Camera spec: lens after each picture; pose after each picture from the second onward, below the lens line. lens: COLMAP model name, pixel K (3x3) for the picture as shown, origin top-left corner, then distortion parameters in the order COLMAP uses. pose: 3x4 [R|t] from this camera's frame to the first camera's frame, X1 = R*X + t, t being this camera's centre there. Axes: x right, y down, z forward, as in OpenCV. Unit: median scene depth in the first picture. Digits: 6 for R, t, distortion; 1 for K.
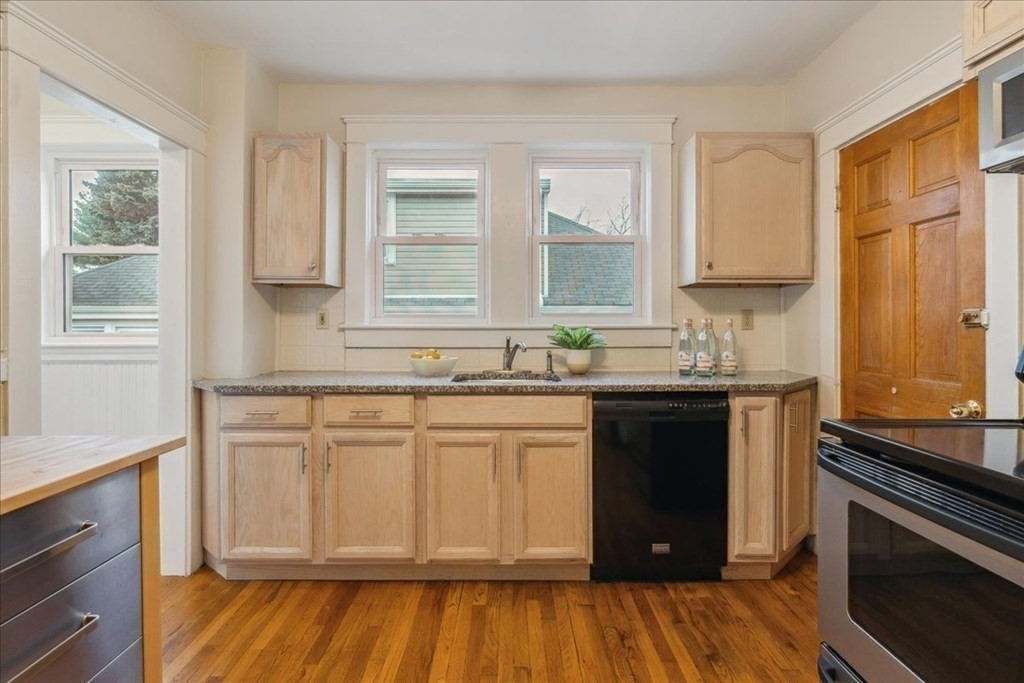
lens RADIAL K [[524.2, 0, 513.8], [0, 524.2, 323.4], [0, 0, 1]] dist [0.000575, -0.000297]
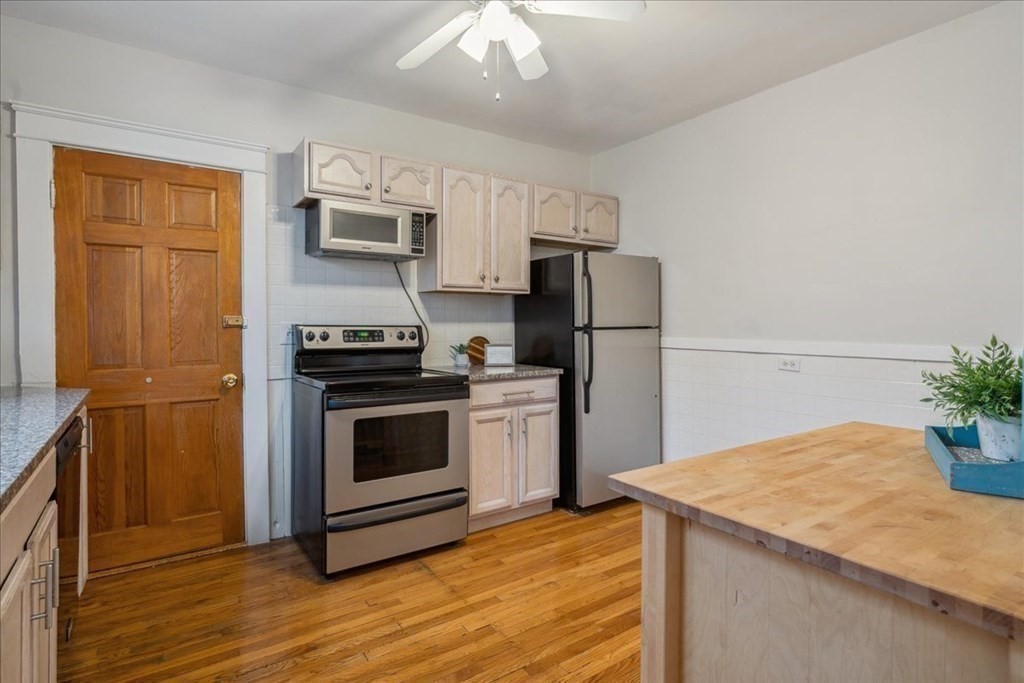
lens RADIAL K [[524.2, 0, 513.8], [0, 524.2, 323.4], [0, 0, 1]] dist [0.000575, -0.000297]
pose [[-0.571161, 0.001403, 0.820837, -0.686705], [-0.000069, 0.999998, -0.001758, -0.001723], [-0.820838, -0.001061, -0.571160, 0.908804]]
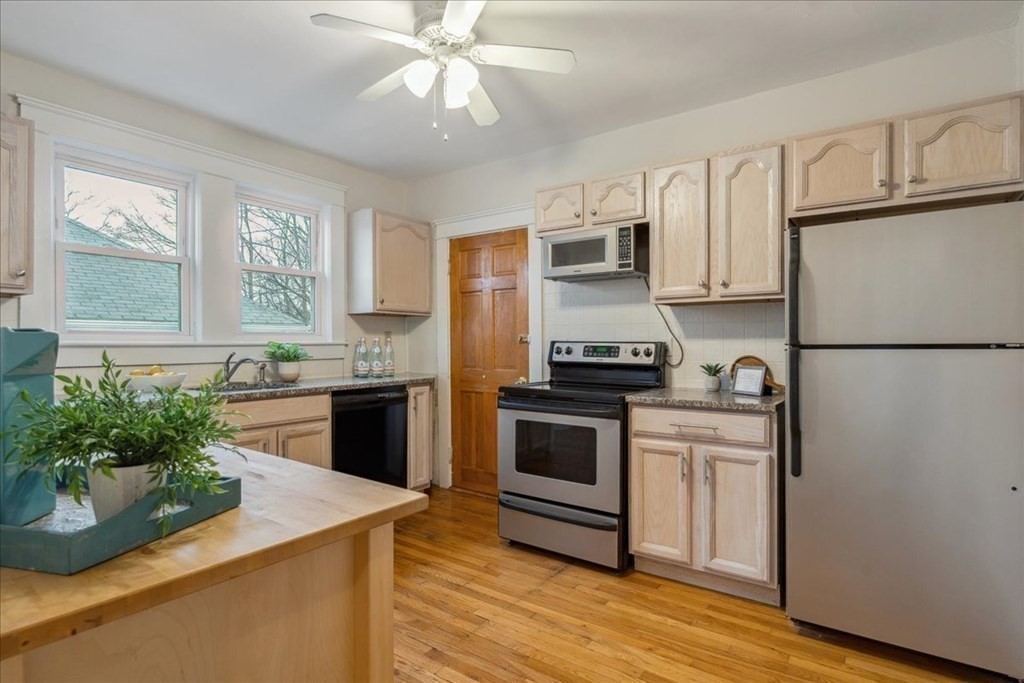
lens RADIAL K [[530.6, 0, 512.0], [0, 530.6, 341.5], [0, 0, 1]] dist [-0.002017, -0.000160]
pose [[0.587297, 0.001326, 0.809370, -0.688444], [-0.001585, 0.999999, -0.000487, 0.002002], [-0.809370, -0.000997, 0.587299, -0.182363]]
